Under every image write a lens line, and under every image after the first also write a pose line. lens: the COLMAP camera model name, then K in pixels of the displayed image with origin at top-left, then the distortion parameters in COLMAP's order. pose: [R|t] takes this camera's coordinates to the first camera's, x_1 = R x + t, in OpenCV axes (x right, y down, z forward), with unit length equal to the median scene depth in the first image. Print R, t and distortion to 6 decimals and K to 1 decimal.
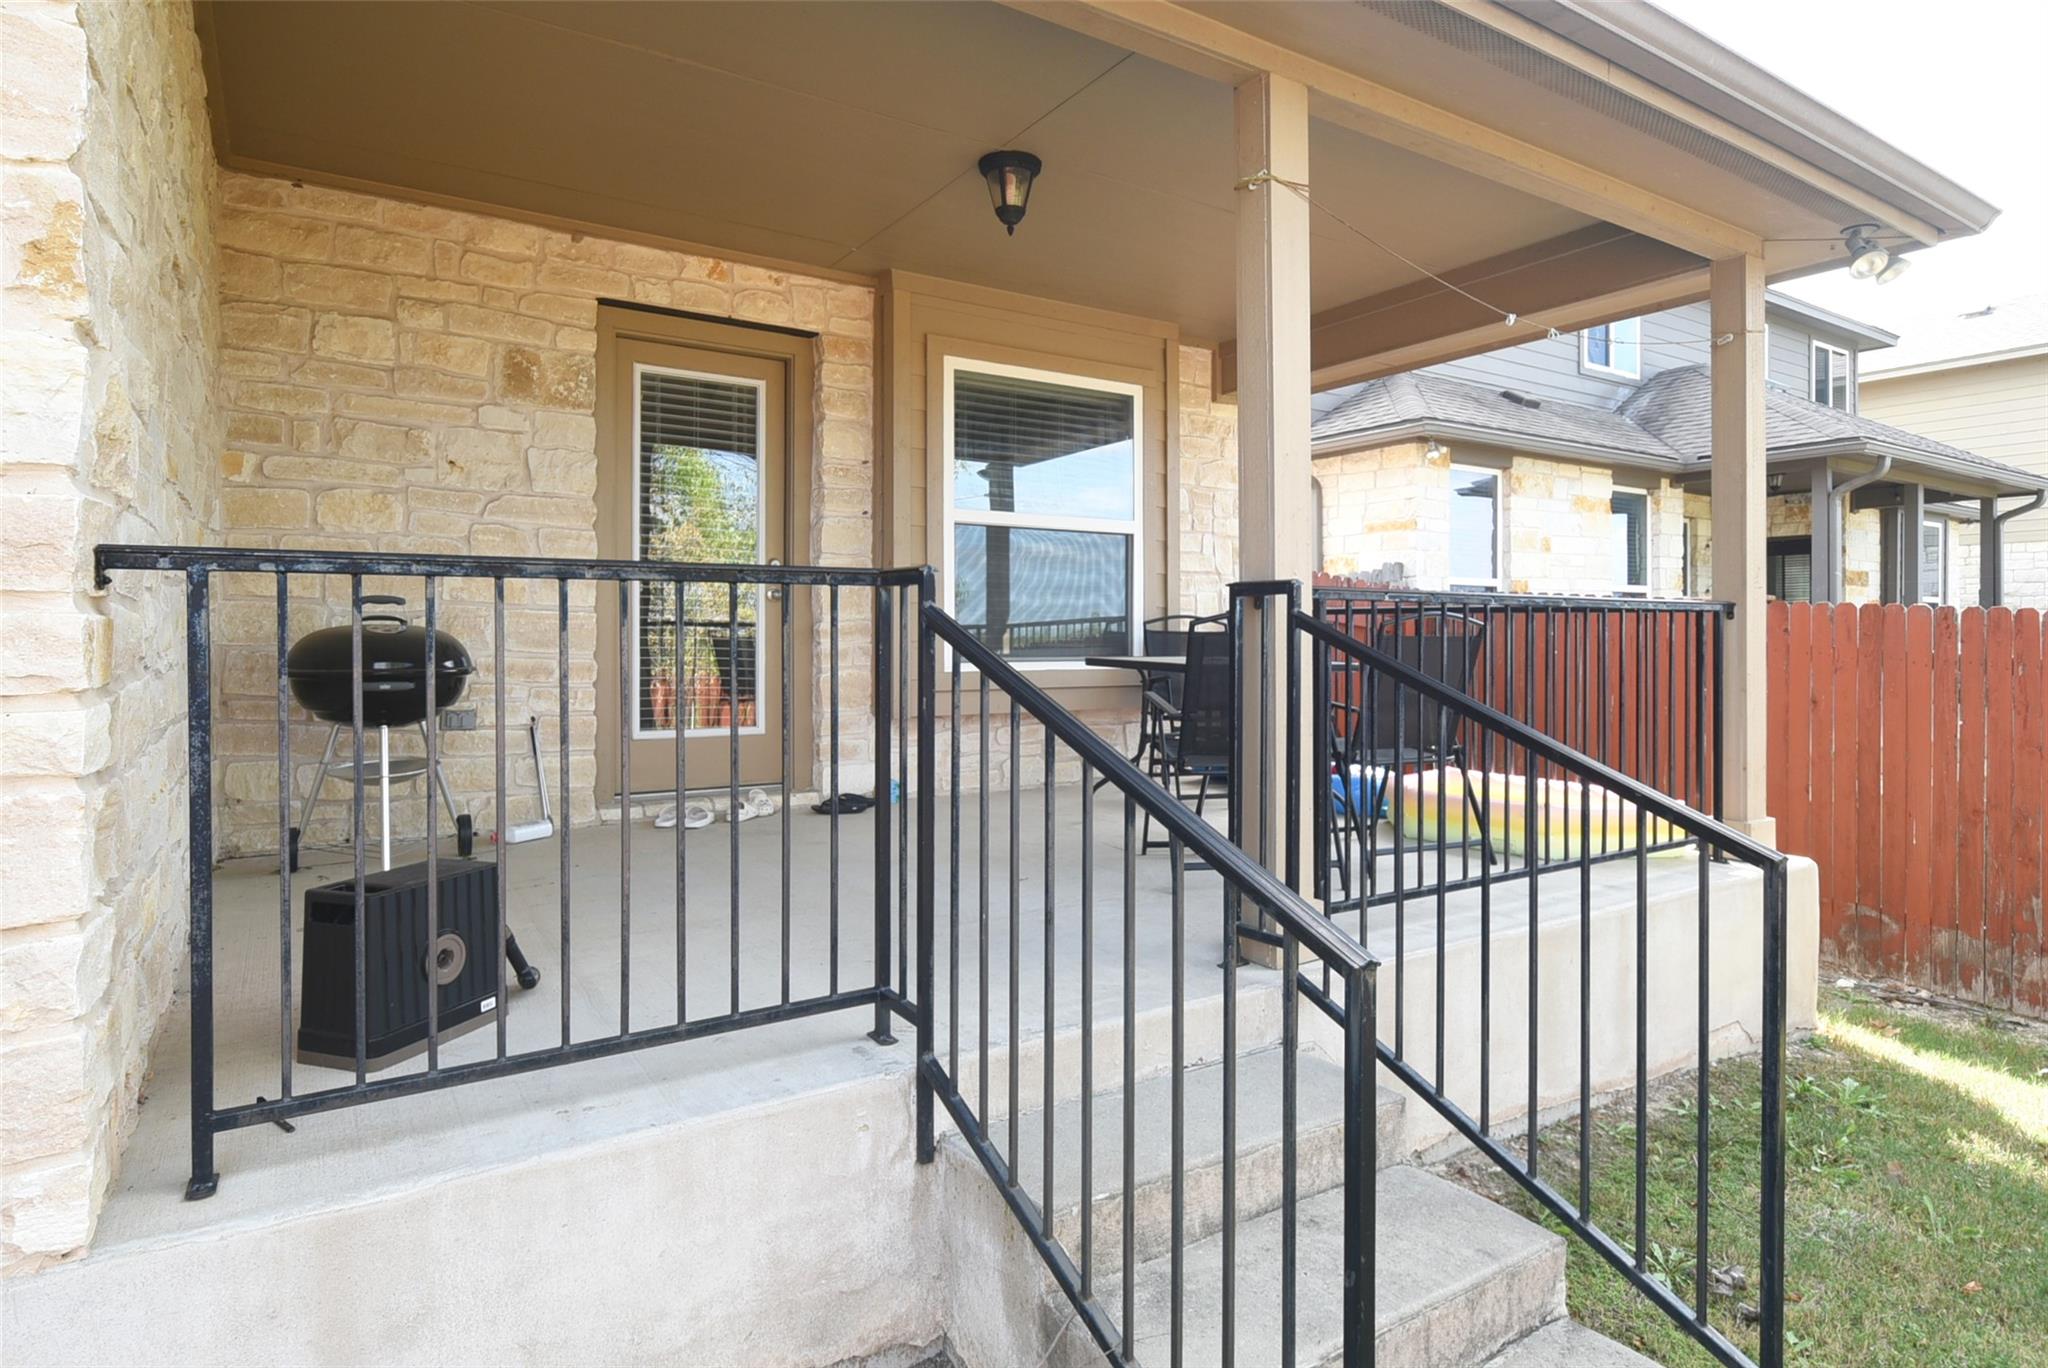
lens RADIAL K [[1121.9, 0, 1026.0], [0, 1121.9, 639.9], [0, 0, 1]] dist [-0.000921, -0.000333]
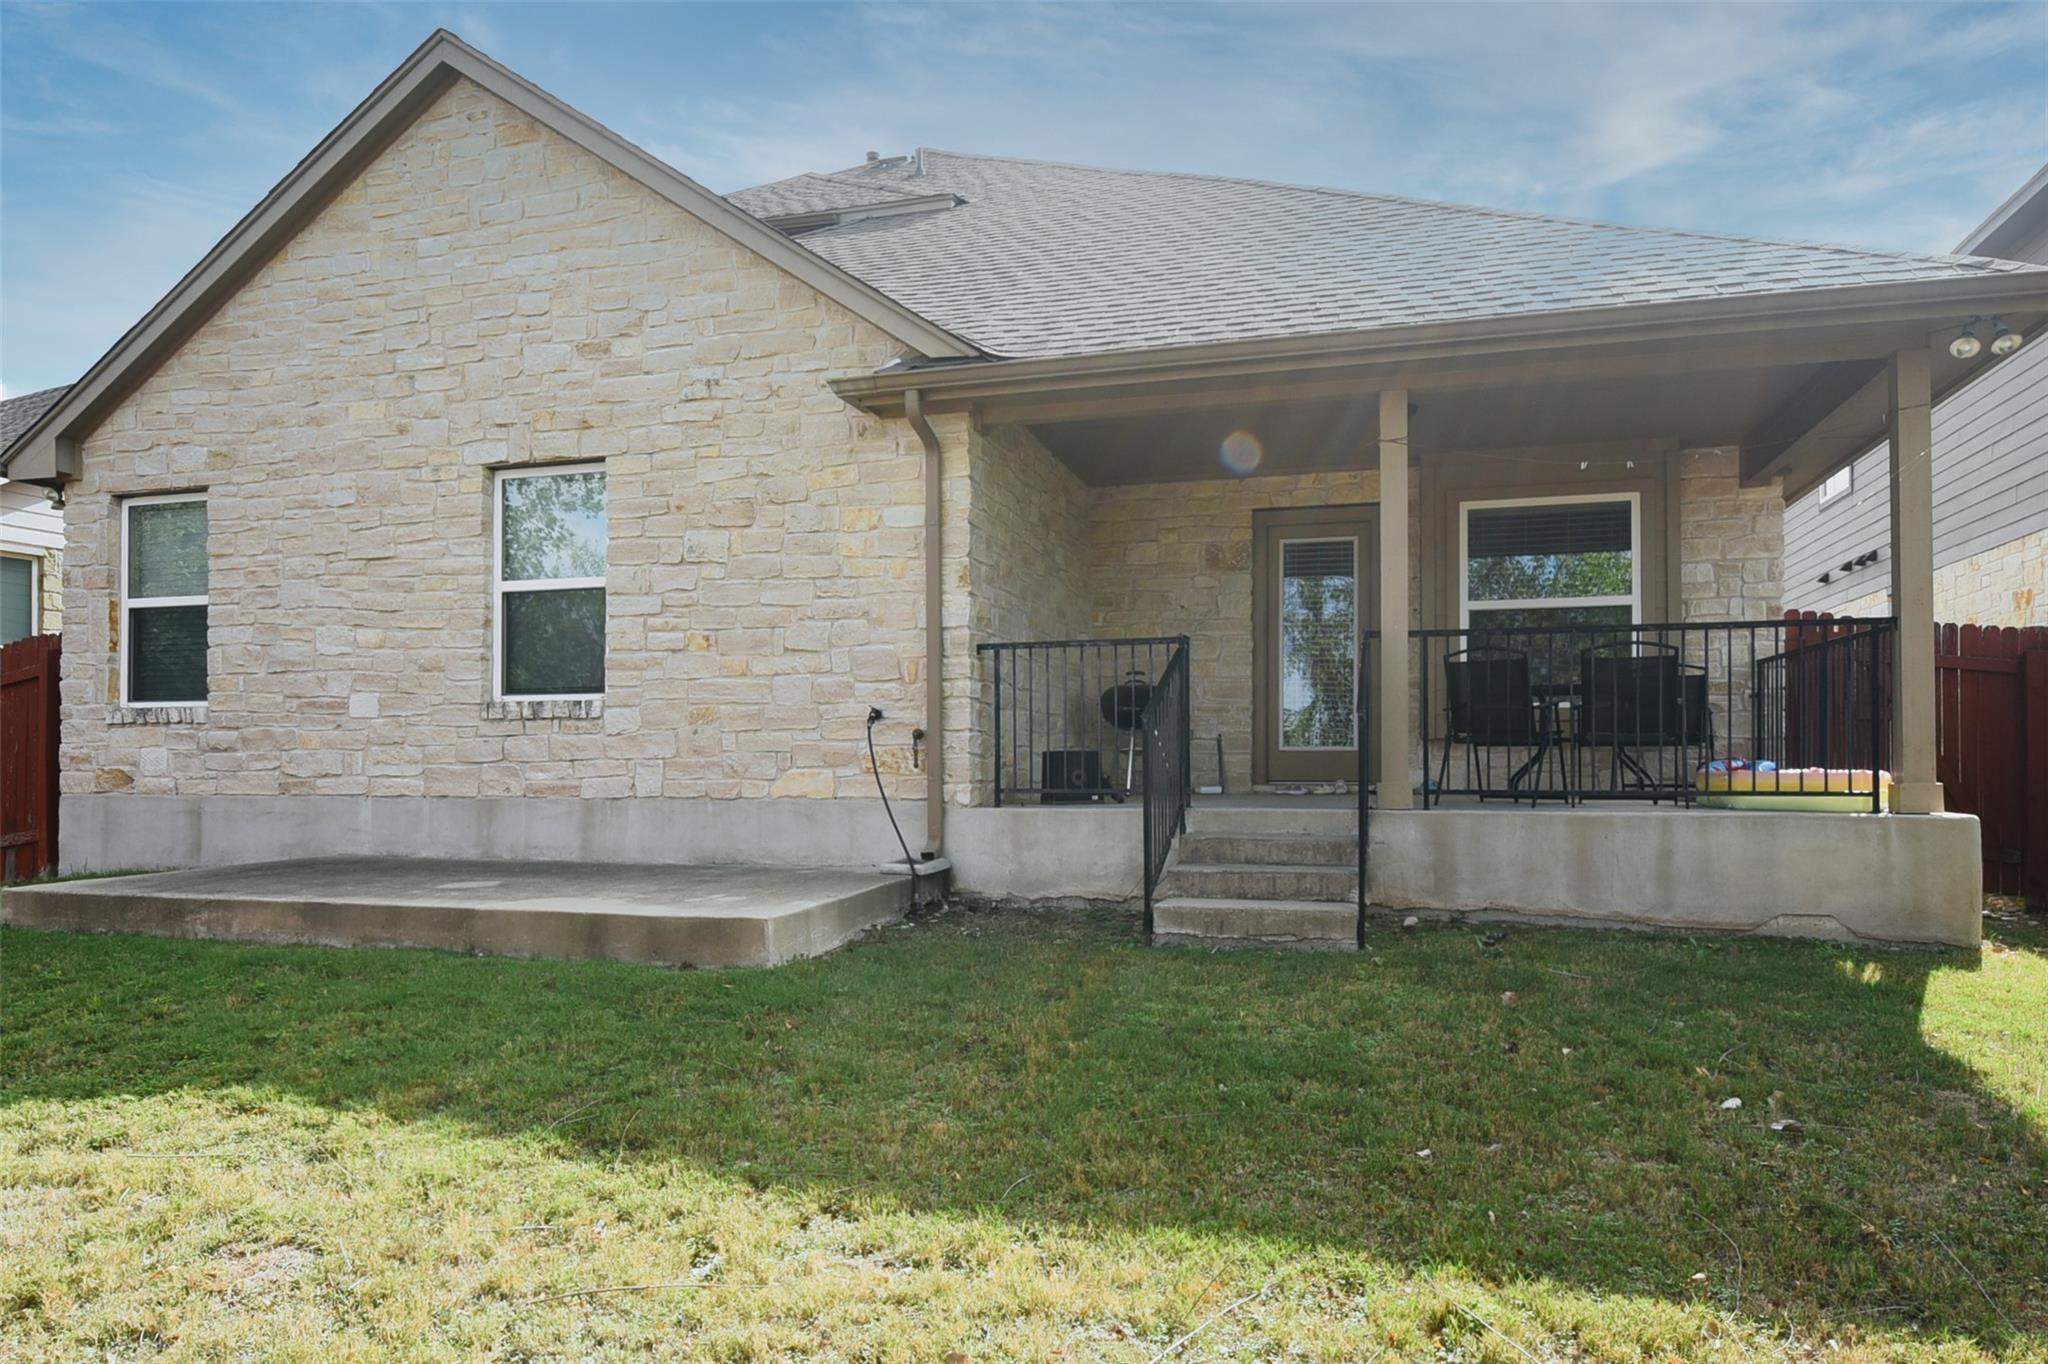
lens RADIAL K [[1121.9, 0, 1035.3], [0, 1121.9, 749.4], [0, 0, 1]] dist [-0.000921, -0.000333]
pose [[0.671543, -0.006489, -0.740937, 0.780186], [0.001032, 0.999969, -0.007821, 0.110197], [0.740965, 0.004488, 0.671529, -0.530131]]
